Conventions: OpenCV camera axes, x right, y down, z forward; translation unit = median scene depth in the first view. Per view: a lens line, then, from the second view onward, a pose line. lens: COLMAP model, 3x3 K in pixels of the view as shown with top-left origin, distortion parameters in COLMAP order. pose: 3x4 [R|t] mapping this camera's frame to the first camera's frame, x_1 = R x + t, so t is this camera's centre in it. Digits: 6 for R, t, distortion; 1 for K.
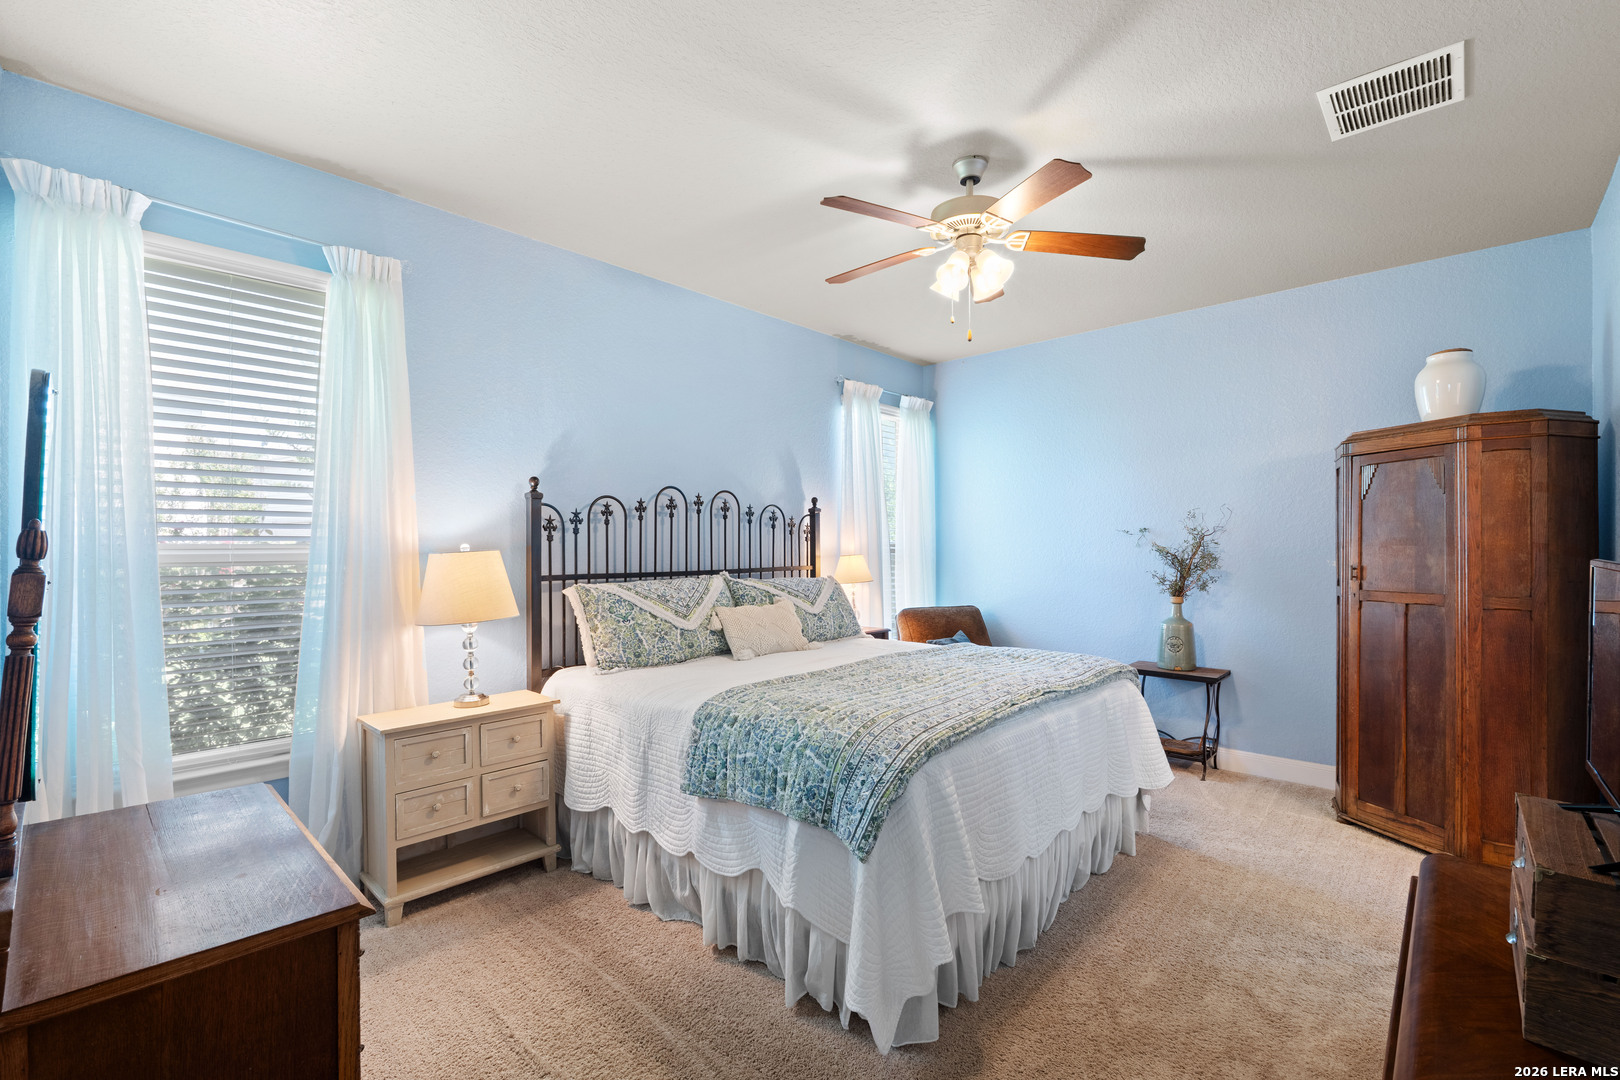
lens RADIAL K [[732.1, 0, 807.5], [0, 732.1, 561.4], [0, 0, 1]] dist [-0.002654, -0.000187]
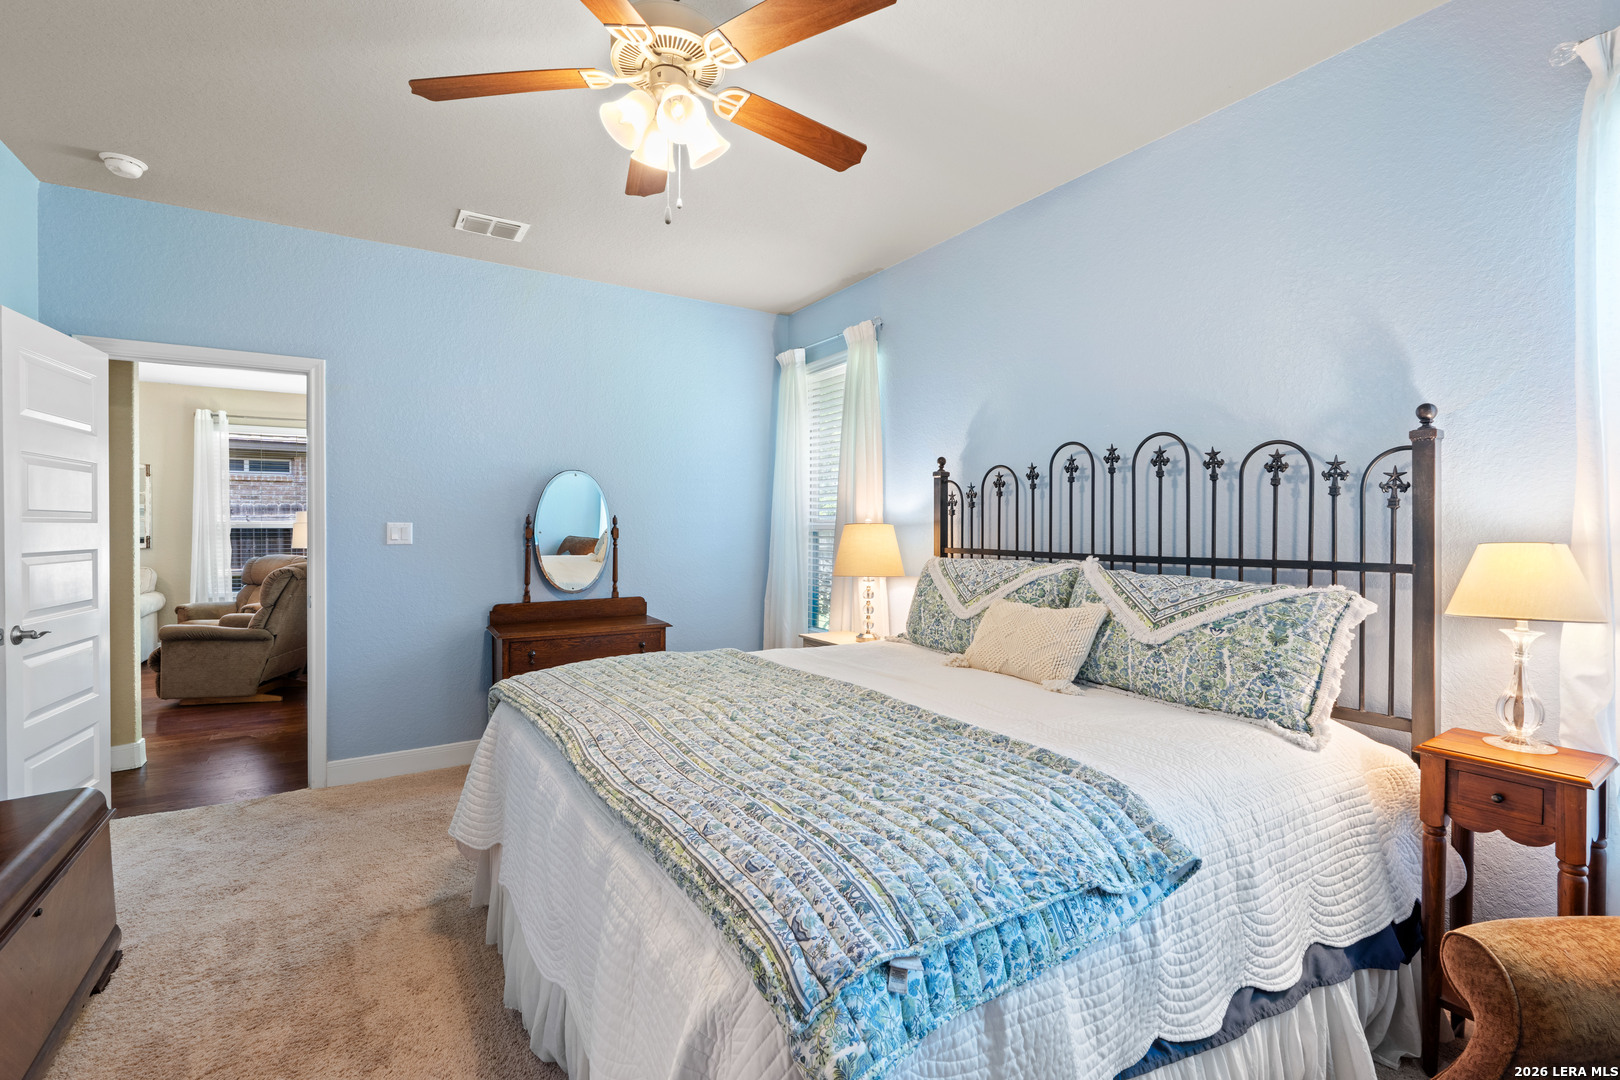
lens RADIAL K [[736.5, 0, 823.9], [0, 736.5, 530.6], [0, 0, 1]] dist [0.001721, -0.000150]
pose [[-0.272900, 0.029583, -0.961587, 0.665599], [0.001131, 0.999536, 0.030430, -0.034578], [0.962042, 0.007217, -0.272807, 1.000297]]
